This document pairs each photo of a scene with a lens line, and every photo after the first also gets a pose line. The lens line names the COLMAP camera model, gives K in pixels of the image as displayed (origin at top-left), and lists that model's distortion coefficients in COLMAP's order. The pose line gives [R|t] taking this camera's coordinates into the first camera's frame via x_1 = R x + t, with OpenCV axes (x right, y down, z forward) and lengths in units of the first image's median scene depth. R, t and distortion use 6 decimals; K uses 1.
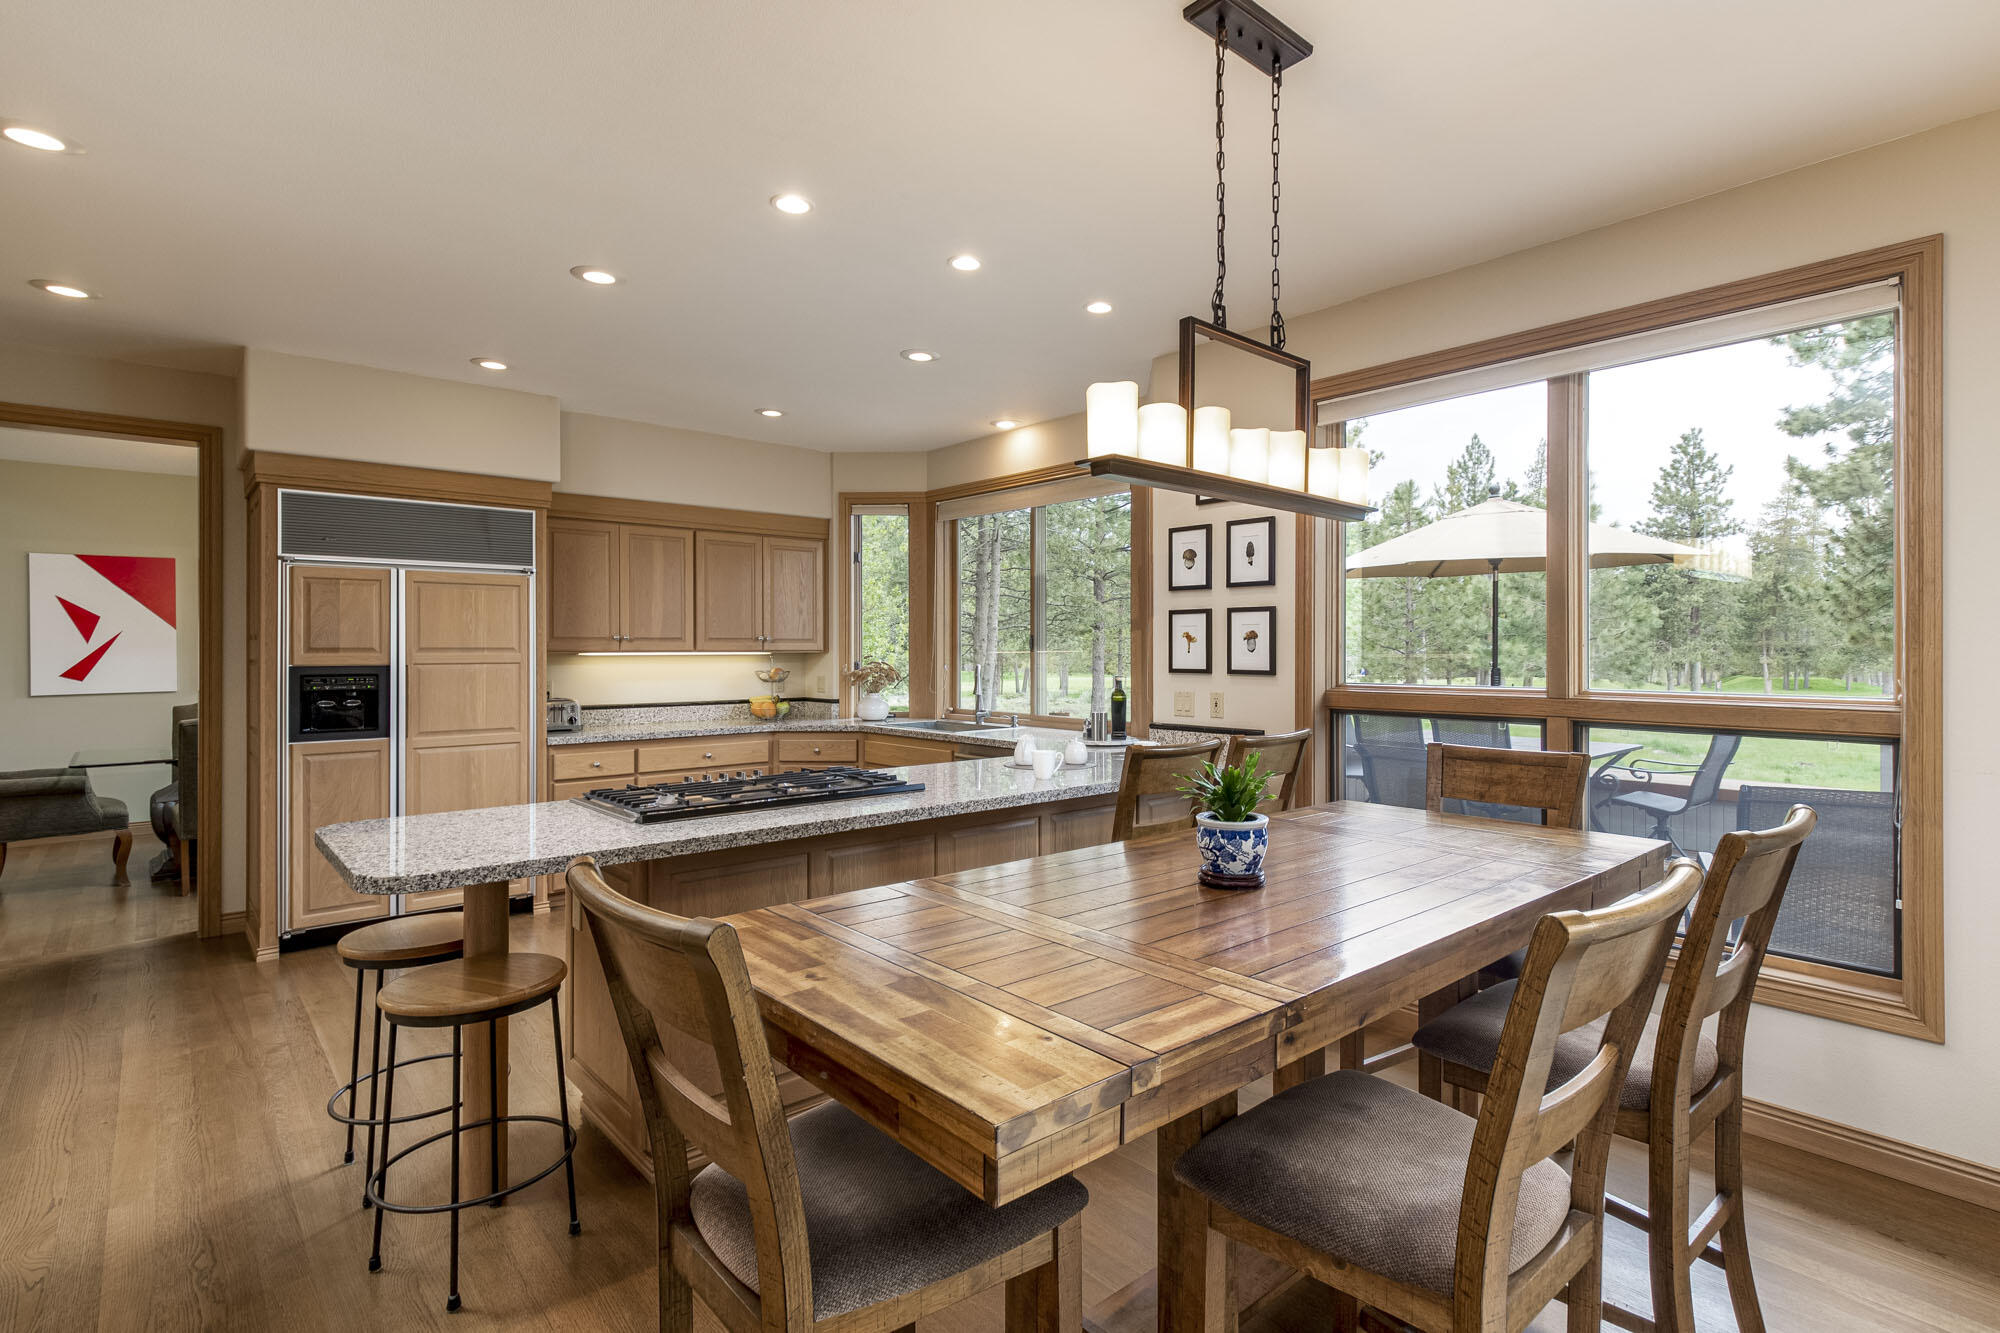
lens RADIAL K [[979.1, 0, 993.0], [0, 979.1, 647.0], [0, 0, 1]] dist [-0.000486, 0.000519]
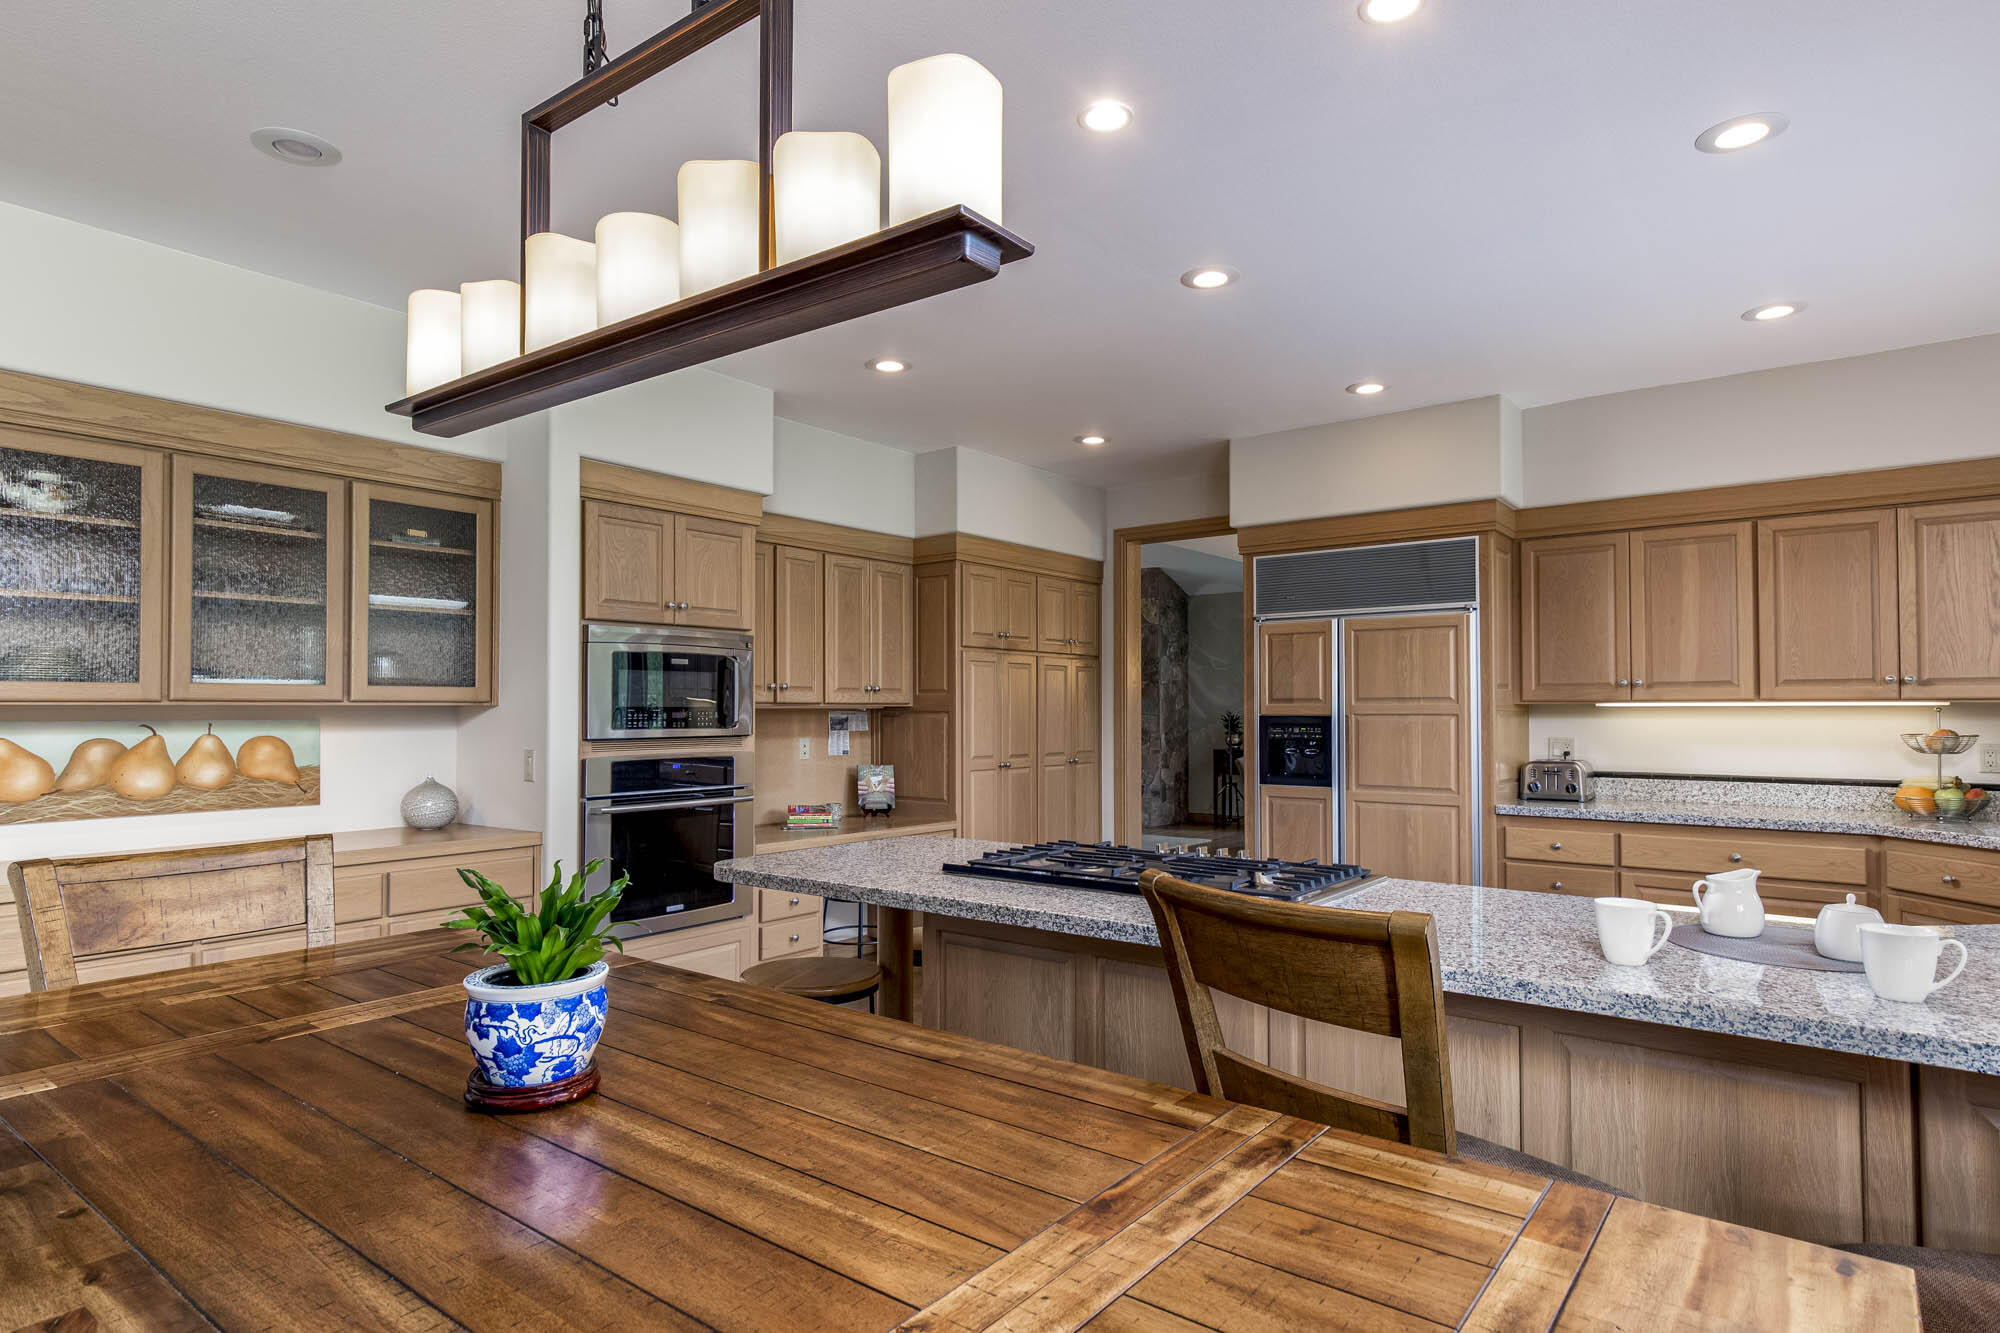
lens RADIAL K [[1064.1, 0, 1064.4], [0, 1064.1, 694.6], [0, 0, 1]] dist [0.000040, 0.000639]
pose [[0.236092, -0.013868, -0.971632, 0.313710], [0.003271, 0.999904, -0.013477, 0.009122], [0.971725, 0.000003, 0.236115, 0.397058]]
